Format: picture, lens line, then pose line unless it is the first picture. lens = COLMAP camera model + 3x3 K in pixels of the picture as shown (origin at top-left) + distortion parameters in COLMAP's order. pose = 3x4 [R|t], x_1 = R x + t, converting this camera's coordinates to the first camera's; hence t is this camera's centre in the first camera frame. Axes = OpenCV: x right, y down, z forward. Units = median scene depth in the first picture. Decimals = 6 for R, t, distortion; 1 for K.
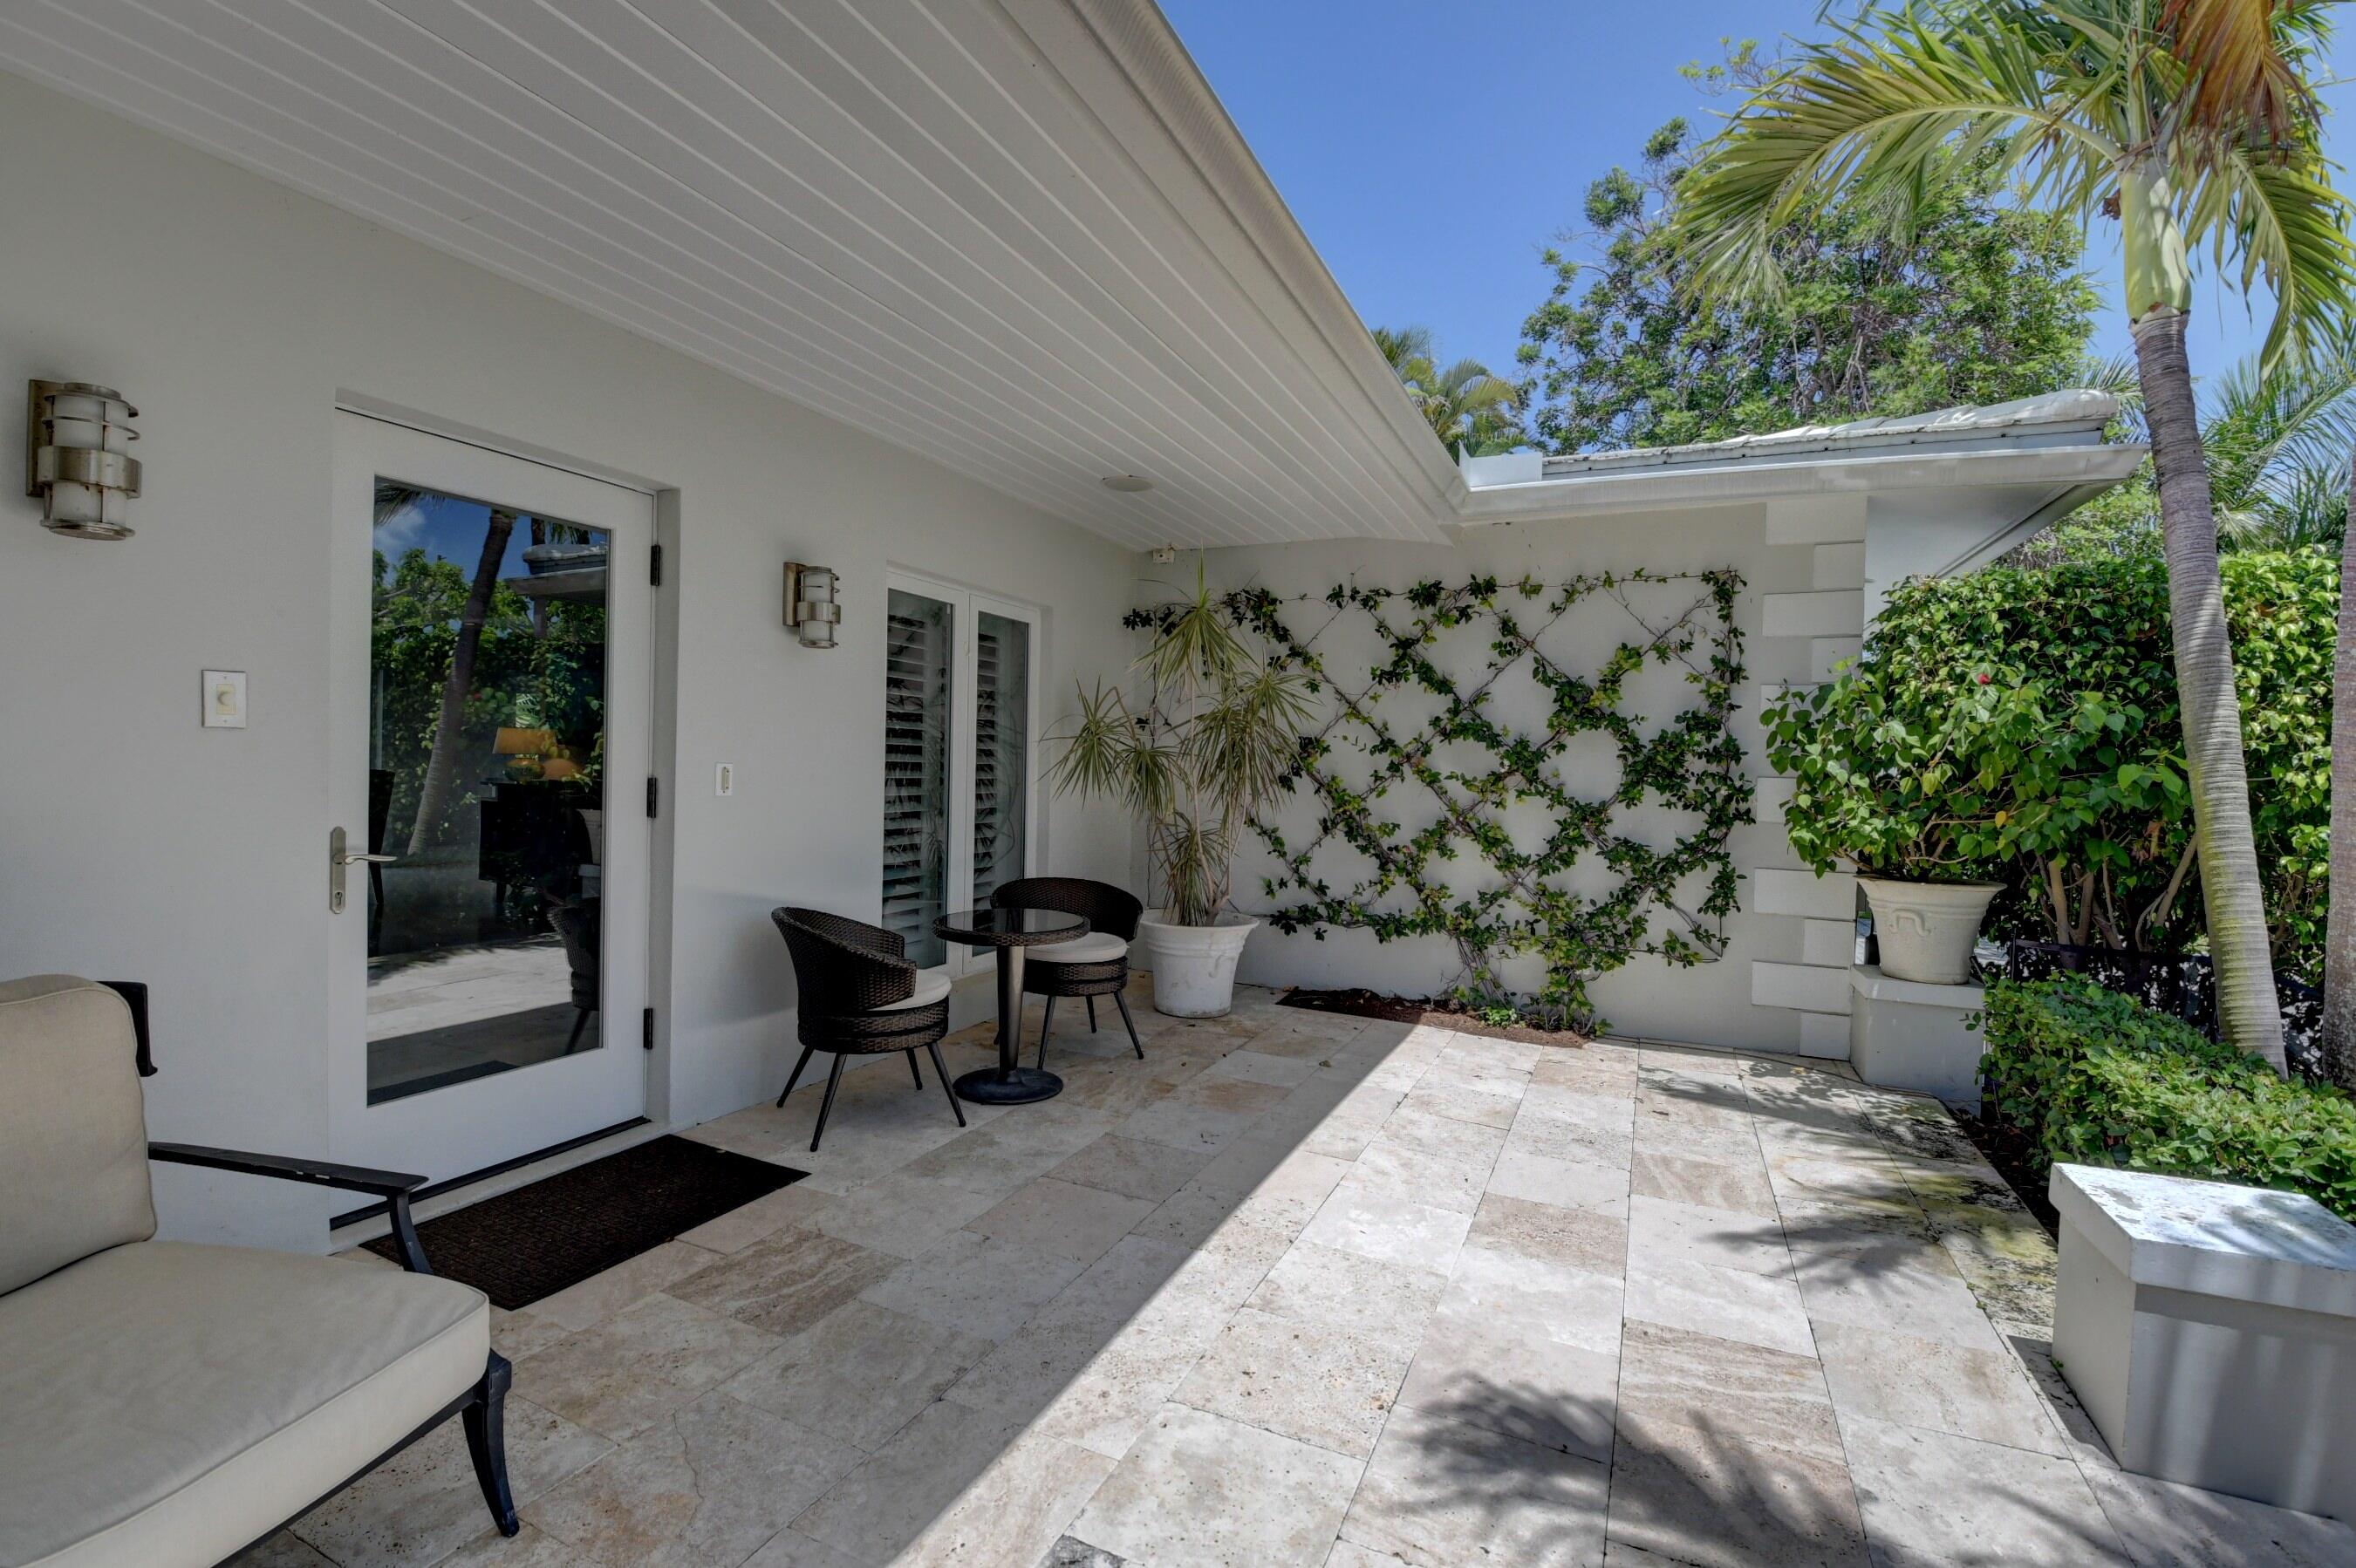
lens RADIAL K [[1020.7, 0, 1169.1], [0, 1020.7, 777.7], [0, 0, 1]] dist [0.005055, -0.023562]
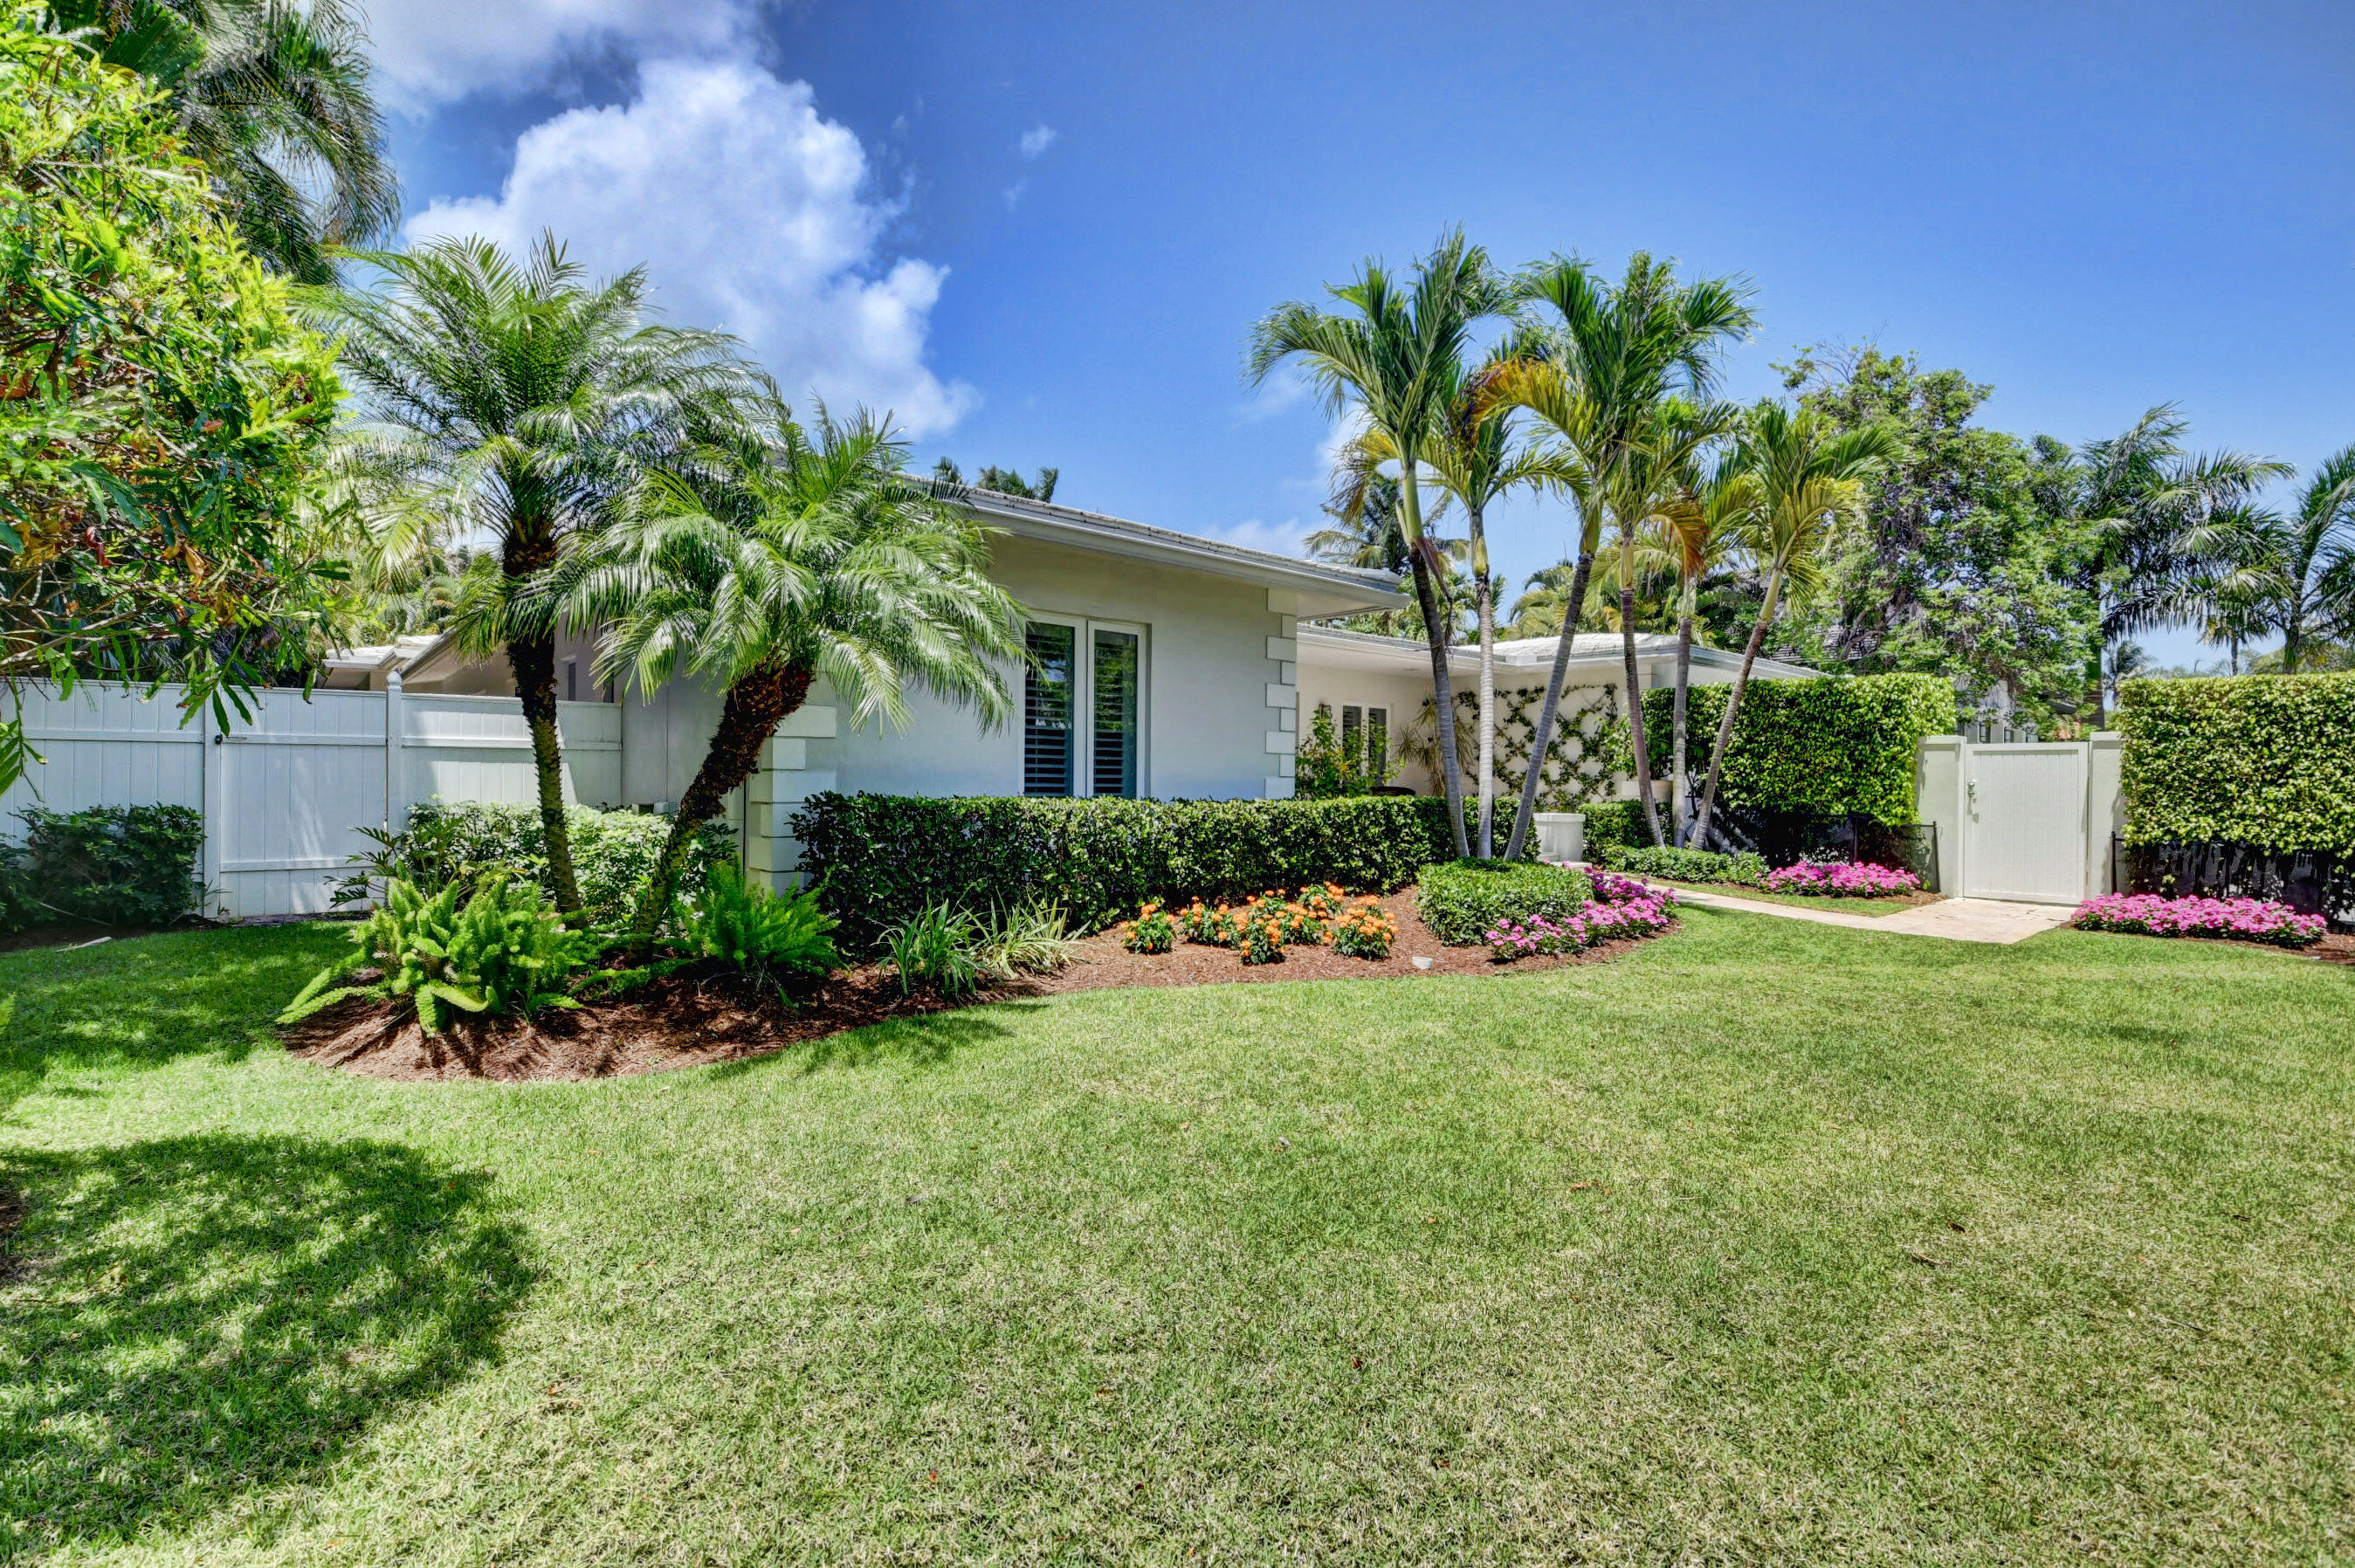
lens RADIAL K [[1020.3, 0, 1168.6], [0, 1020.3, 777.7], [0, 0, 1]] dist [0.005055, -0.023562]
pose [[0.909125, -0.017353, -0.416162, 0.565378], [0.009159, 0.999723, -0.021678, 0.122701], [0.416423, 0.015896, 0.909032, -2.151160]]
